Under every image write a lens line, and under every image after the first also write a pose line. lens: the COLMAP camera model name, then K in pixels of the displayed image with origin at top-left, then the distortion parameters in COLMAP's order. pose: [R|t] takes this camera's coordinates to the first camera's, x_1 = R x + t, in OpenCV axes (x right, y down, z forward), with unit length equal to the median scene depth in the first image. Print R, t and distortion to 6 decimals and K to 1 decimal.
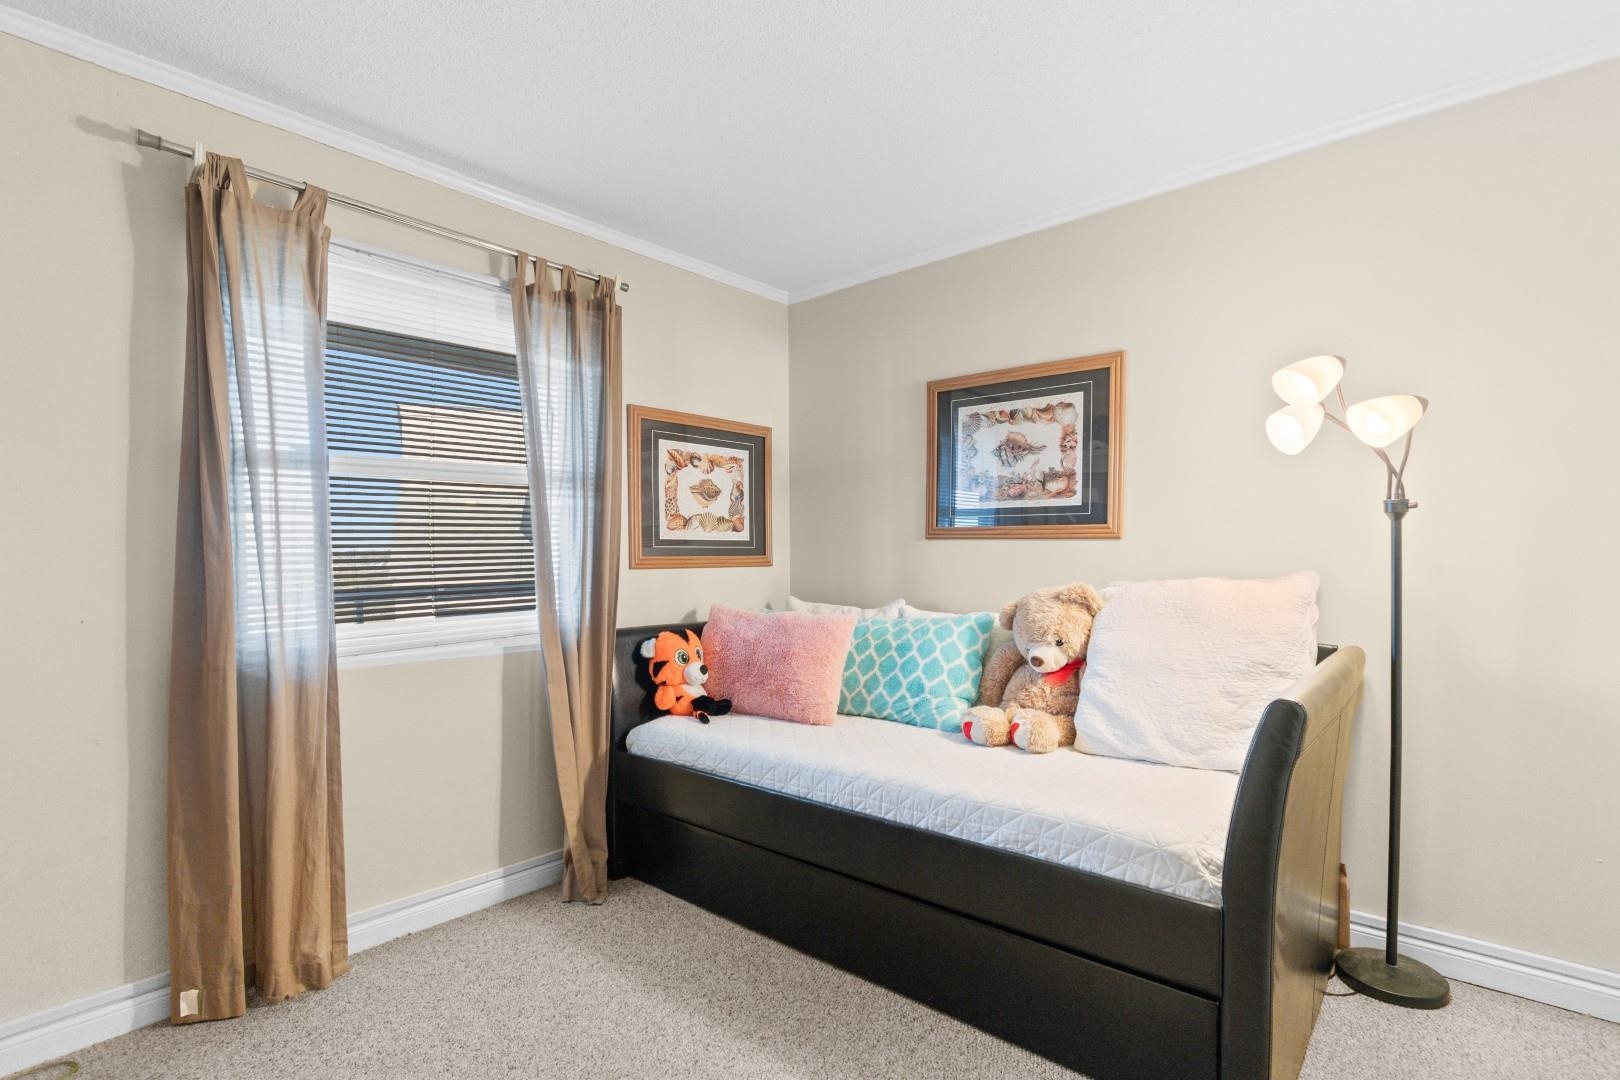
lens RADIAL K [[765.7, 0, 814.8], [0, 765.7, 567.2], [0, 0, 1]] dist [-0.002467, -0.001027]
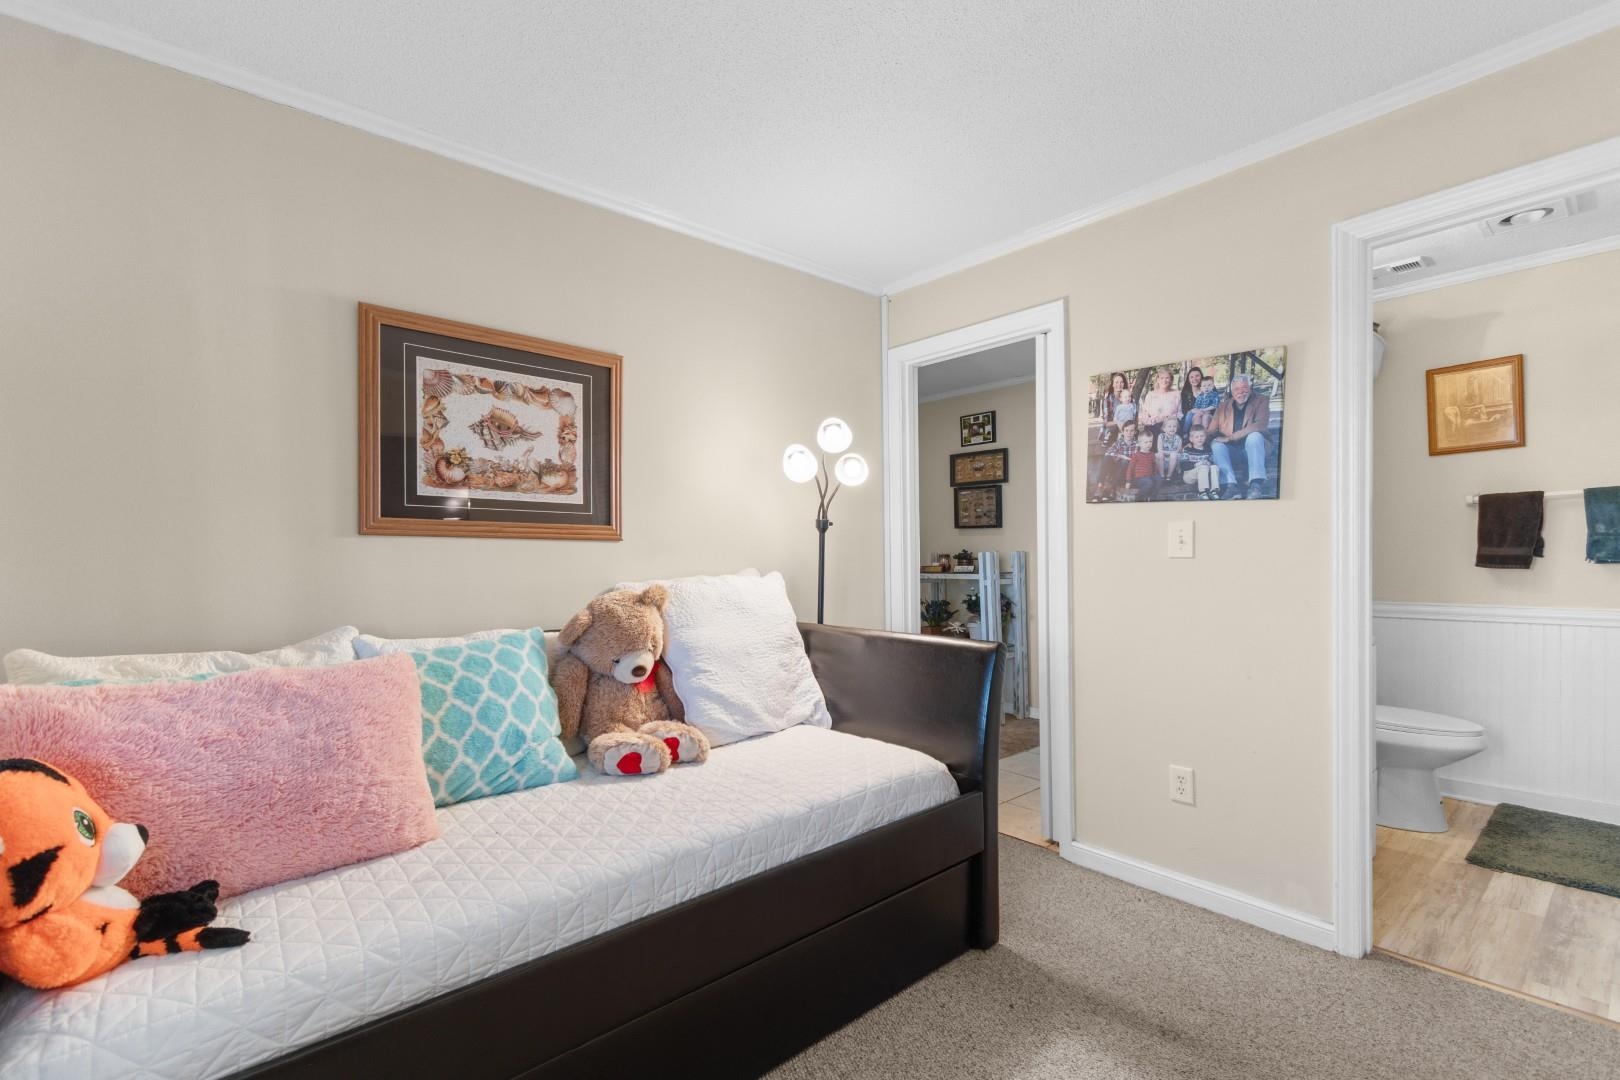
lens RADIAL K [[716.9, 0, 809.4], [0, 716.9, 555.6], [0, 0, 1]] dist [0.001395, 0.000502]
pose [[0.150823, 0.000790, 0.988560, -0.480393], [0.021549, 0.999759, -0.004087, -0.008093], [-0.988326, 0.021919, 0.150770, 0.590113]]
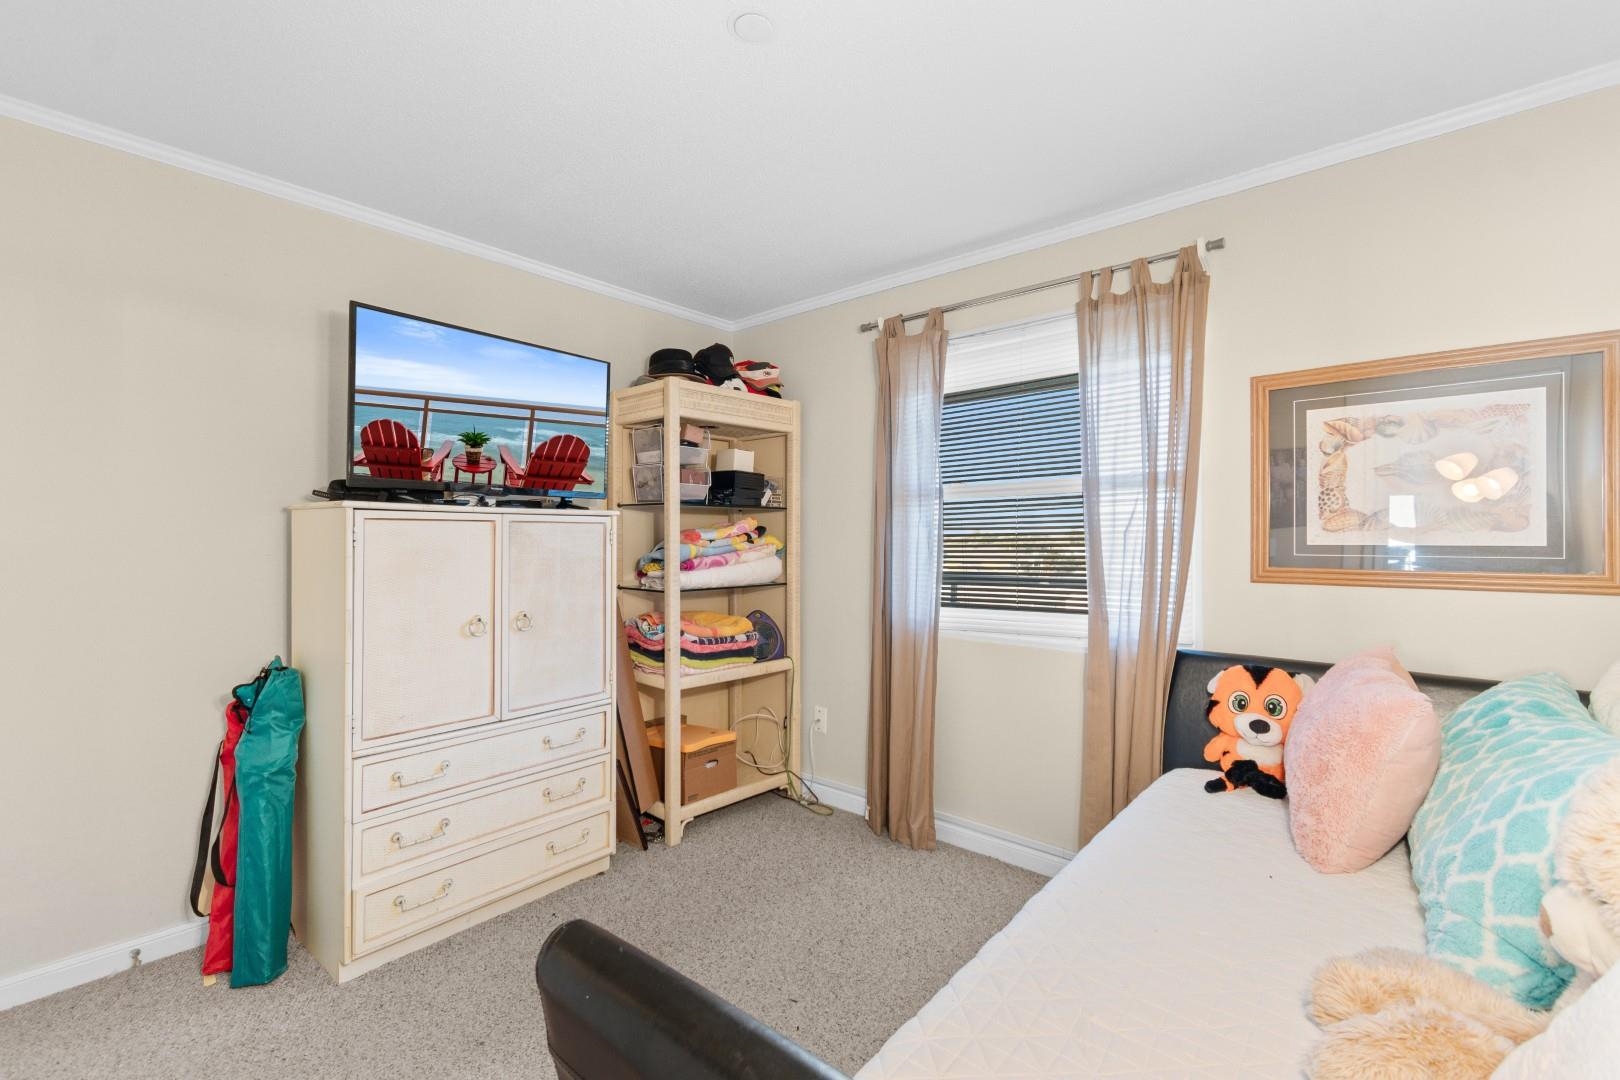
lens RADIAL K [[716.9, 0, 815.3], [0, 716.9, 534.0], [0, 0, 1]] dist [0.001395, 0.000502]
pose [[0.006314, 0.003143, -0.999975, 0.549076], [-0.014720, 0.999887, 0.003050, -0.046926], [0.999872, 0.014701, 0.006360, 0.577091]]
